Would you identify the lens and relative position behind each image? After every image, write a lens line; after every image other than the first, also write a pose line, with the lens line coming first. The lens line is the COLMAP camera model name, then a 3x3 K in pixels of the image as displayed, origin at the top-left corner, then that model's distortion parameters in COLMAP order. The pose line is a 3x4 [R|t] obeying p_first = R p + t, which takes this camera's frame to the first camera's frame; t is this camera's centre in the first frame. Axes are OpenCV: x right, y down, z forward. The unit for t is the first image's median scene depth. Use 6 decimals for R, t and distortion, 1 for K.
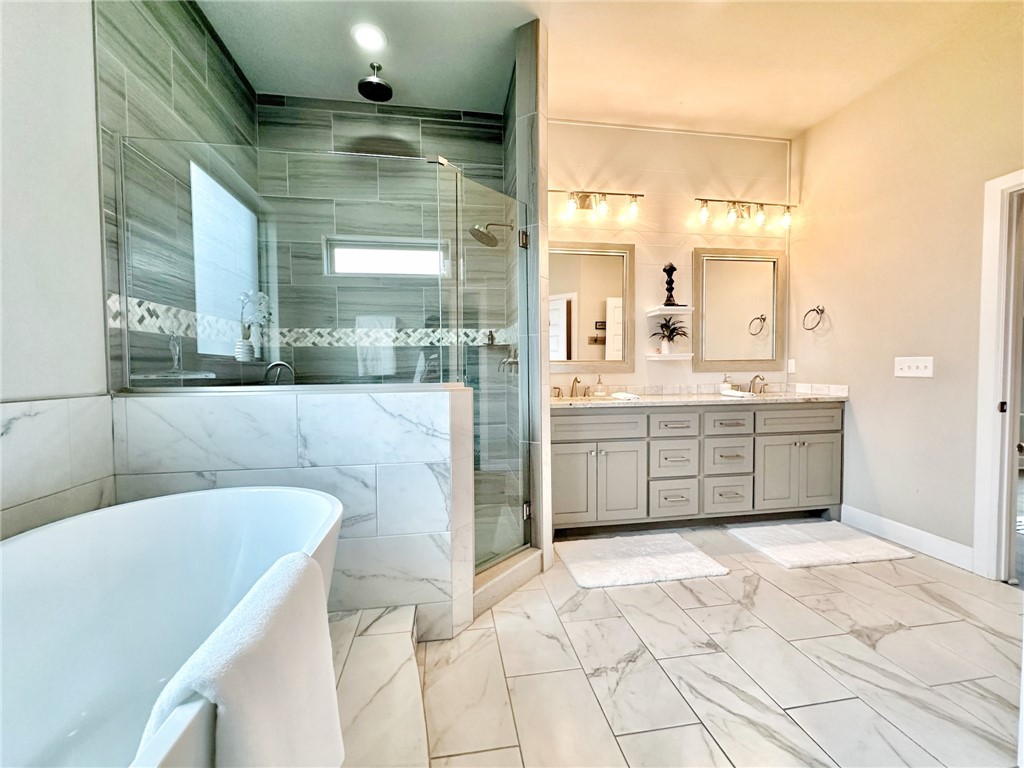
lens RADIAL K [[412.7, 0, 512.0], [0, 412.7, 384.0], [0, 0, 1]] dist [0.000445, -0.000017]
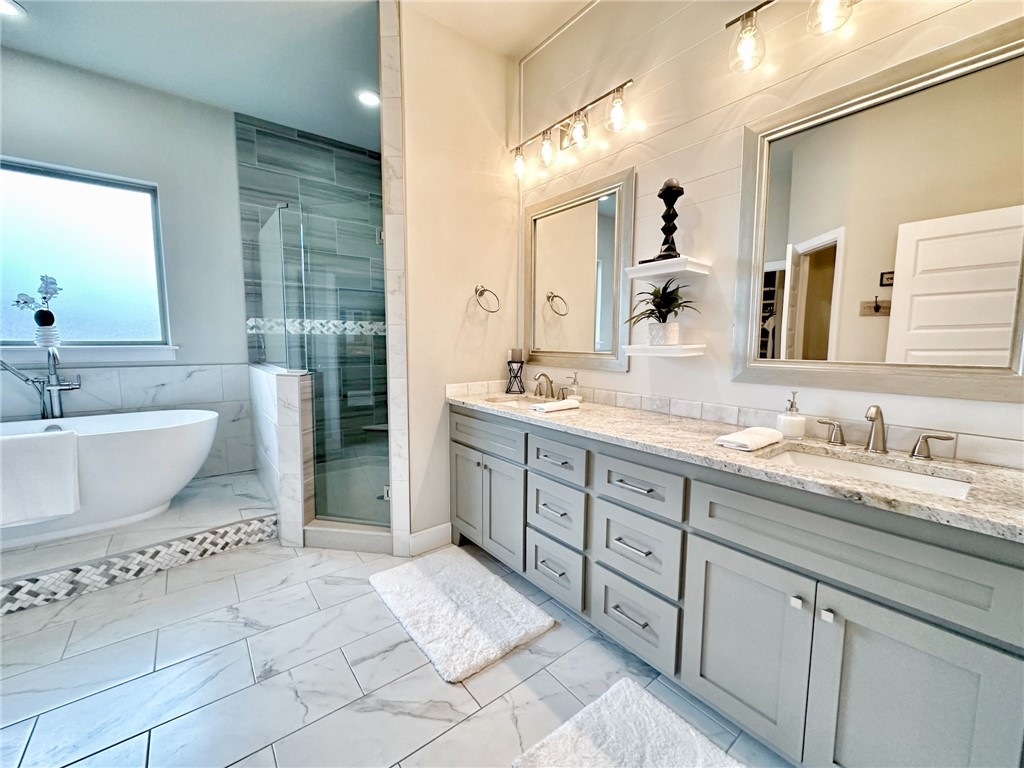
lens RADIAL K [[412.3, 0, 515.0], [0, 412.3, 381.7], [0, 0, 1]] dist [0.001458, 0.000130]
pose [[0.490829, 0.099024, -0.865610, 0.894348], [-0.042067, 0.995055, 0.089979, -0.074598], [0.870240, -0.007751, 0.492567, 0.617891]]
